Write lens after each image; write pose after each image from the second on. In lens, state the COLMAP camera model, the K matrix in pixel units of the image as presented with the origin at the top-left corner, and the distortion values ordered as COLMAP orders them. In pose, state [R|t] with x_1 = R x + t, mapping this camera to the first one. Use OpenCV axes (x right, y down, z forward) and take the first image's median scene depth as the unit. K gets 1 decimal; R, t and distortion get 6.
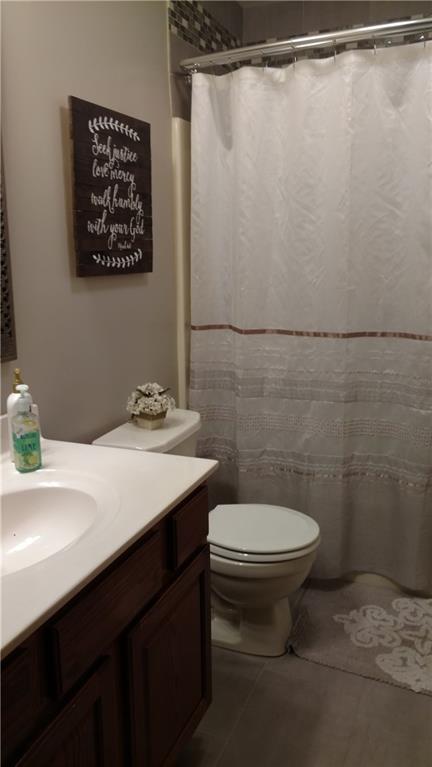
lens RADIAL K [[619.3, 0, 216.0], [0, 619.3, 383.5], [0, 0, 1]] dist [0.030922, -0.004539]
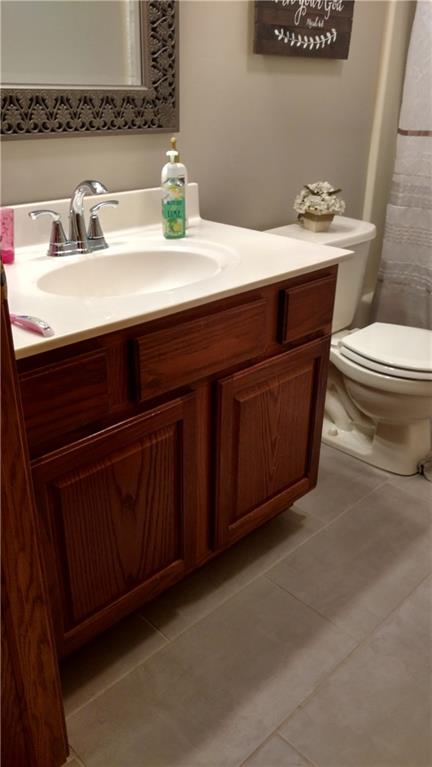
lens RADIAL K [[619.3, 0, 216.0], [0, 619.3, 383.5], [0, 0, 1]] dist [0.030922, -0.004539]
pose [[0.910316, 0.186880, -0.369324, 0.163386], [-0.106265, 0.967885, 0.227831, 0.101797], [0.400040, -0.168152, 0.900940, 0.010870]]
